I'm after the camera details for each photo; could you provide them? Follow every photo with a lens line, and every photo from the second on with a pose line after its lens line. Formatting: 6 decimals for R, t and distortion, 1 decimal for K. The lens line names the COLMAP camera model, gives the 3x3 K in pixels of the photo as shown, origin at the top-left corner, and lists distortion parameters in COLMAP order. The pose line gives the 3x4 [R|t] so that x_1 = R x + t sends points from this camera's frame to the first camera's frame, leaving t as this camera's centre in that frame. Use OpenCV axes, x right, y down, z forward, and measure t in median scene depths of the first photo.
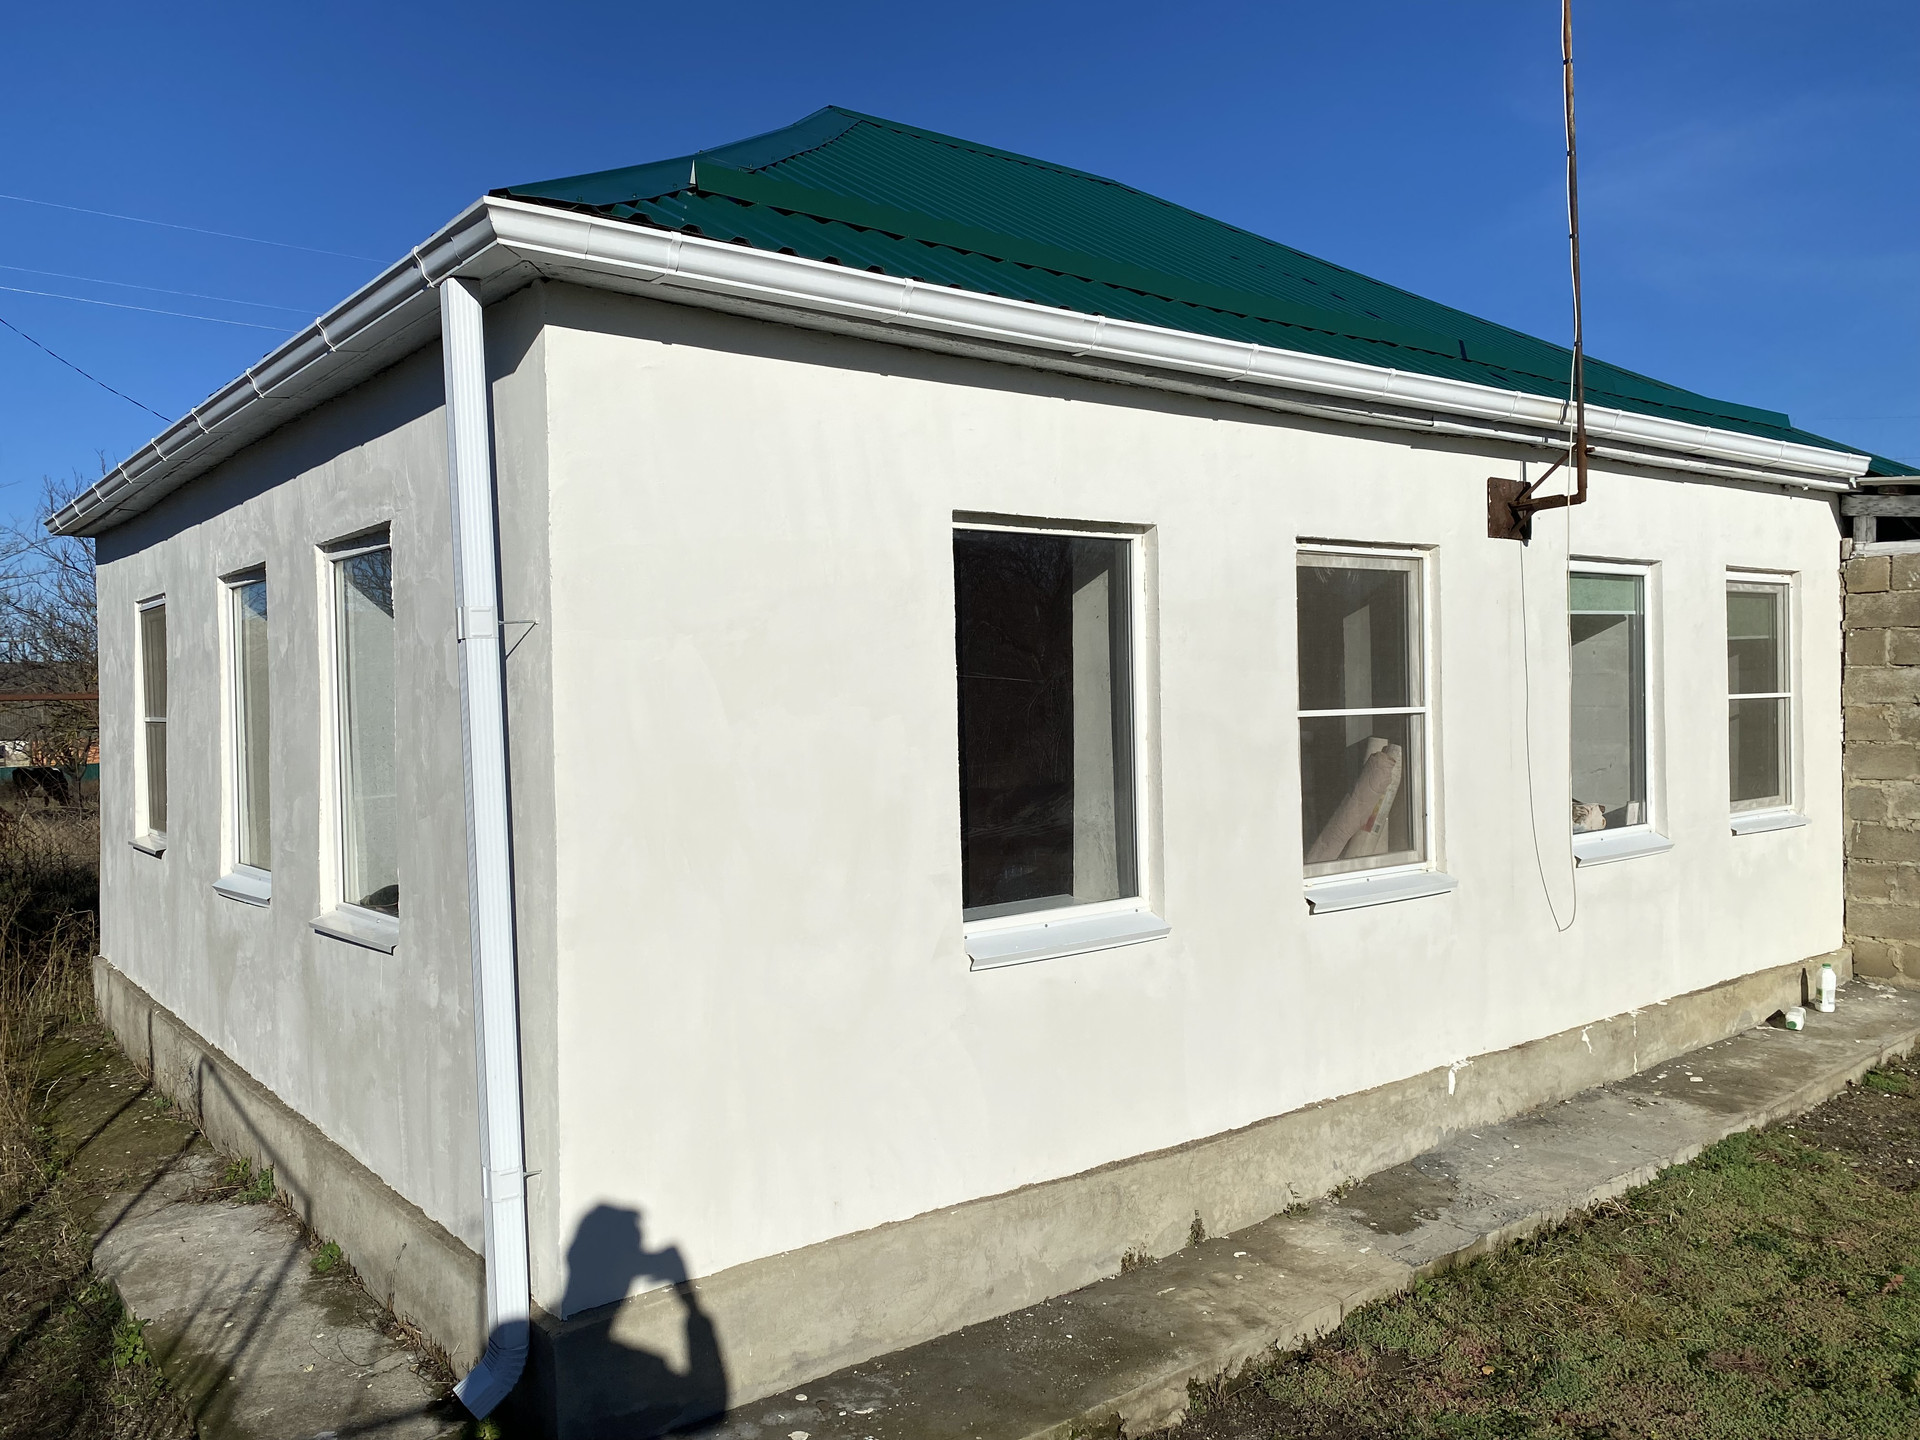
lens RADIAL K [[1487.4, 0, 942.2], [0, 1487.4, 724.7], [0, 0, 1]] dist [0.035220, -0.027321]
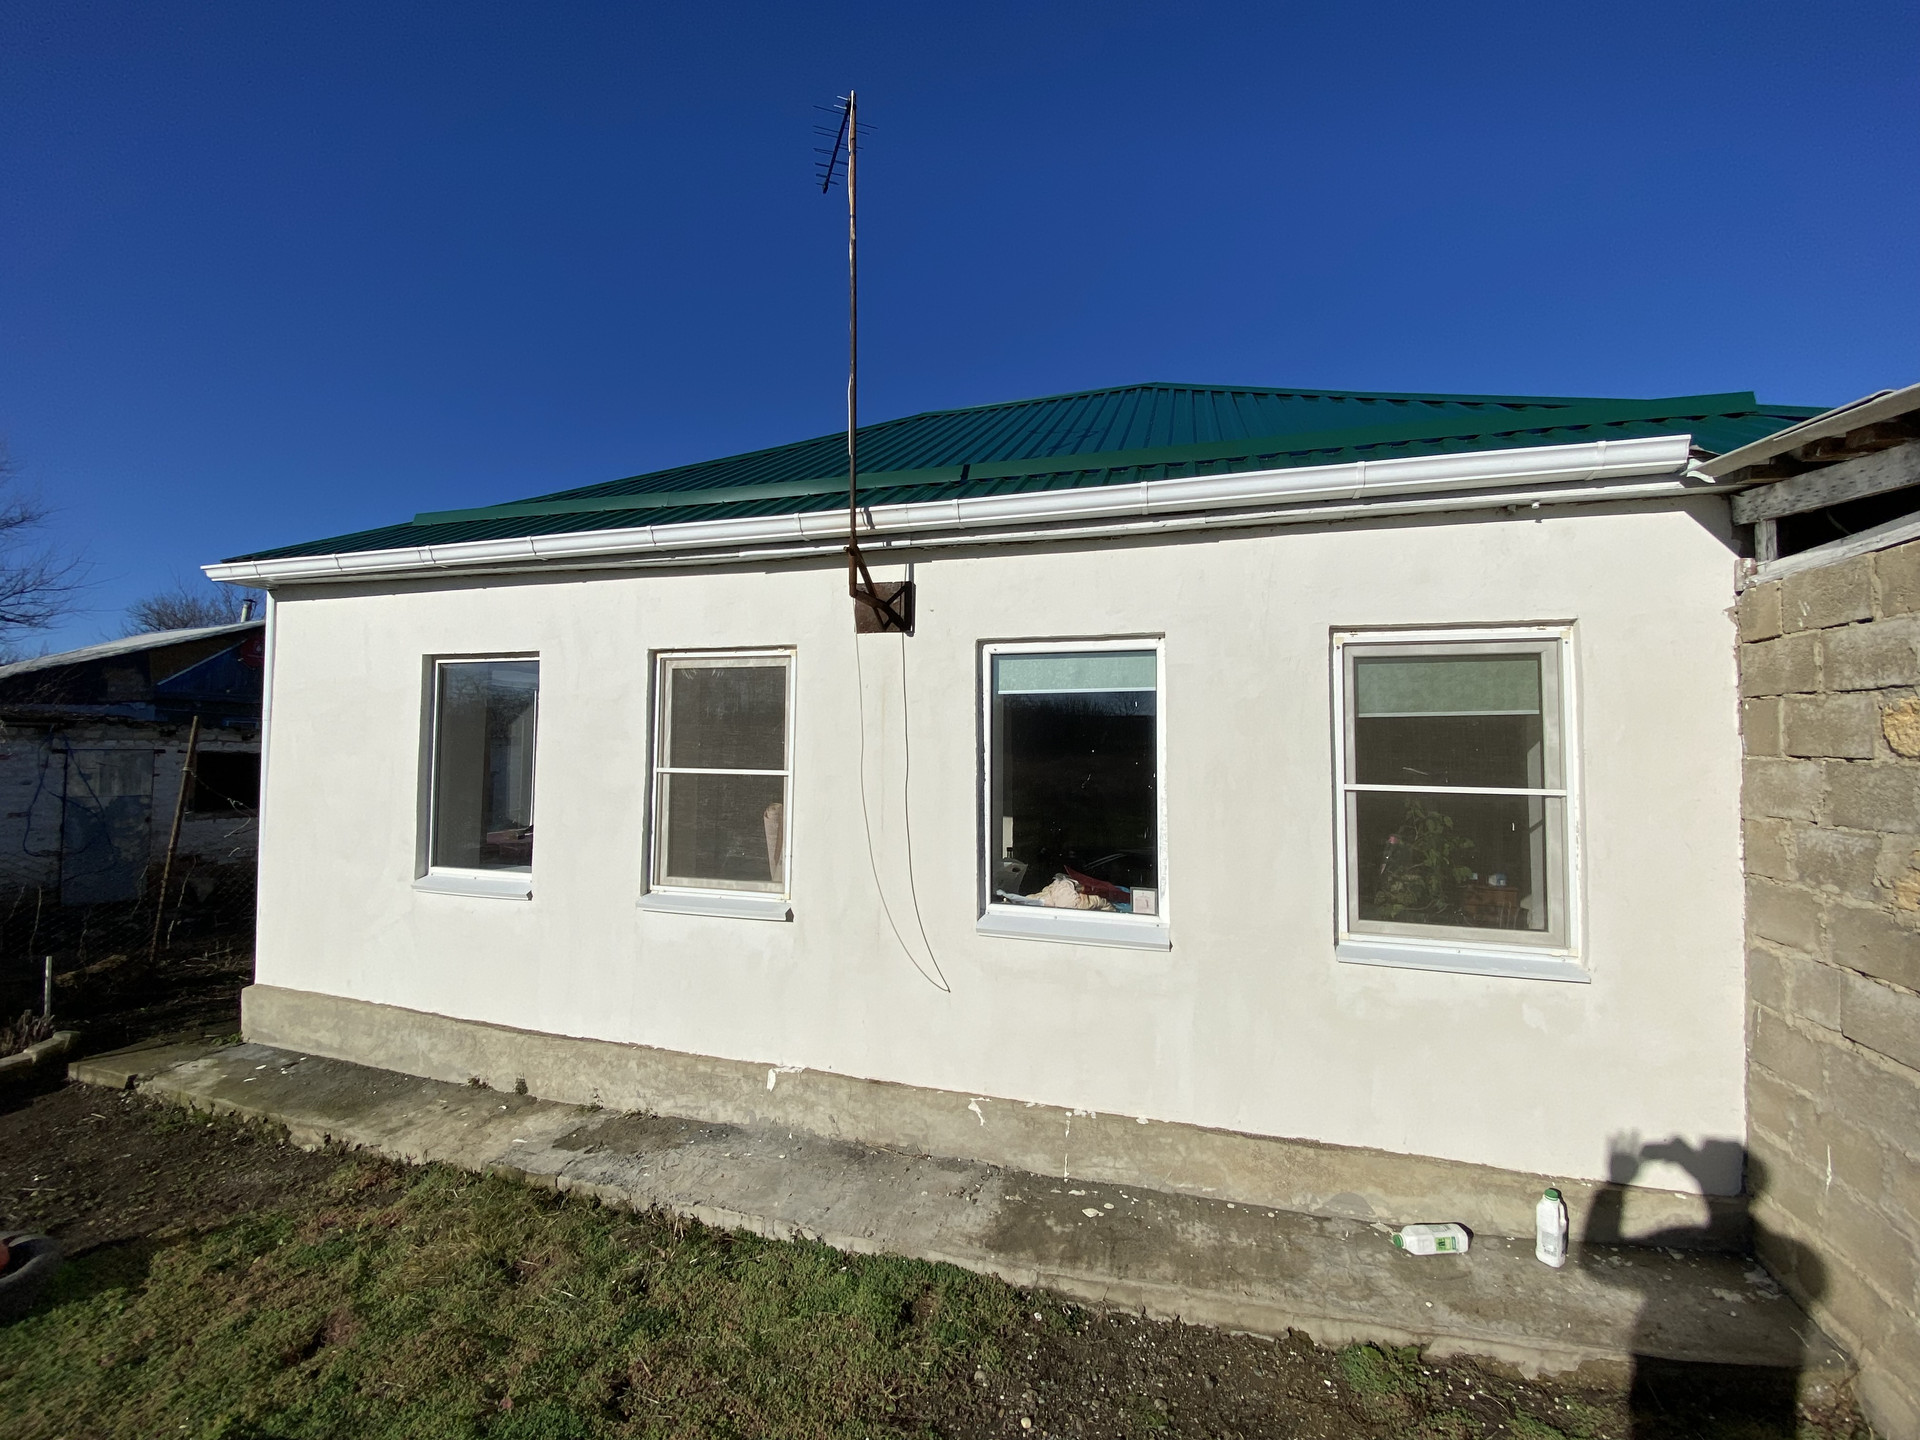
lens RADIAL K [[769.3, 0, 942.0], [0, 769.3, 715.8], [0, 0, 1]] dist [0.003552, -0.009350]
pose [[0.570859, -0.010472, -0.820981, 0.942321], [-0.044352, 0.998065, -0.043571, -0.037264], [0.819849, 0.061285, 0.569290, 0.739783]]
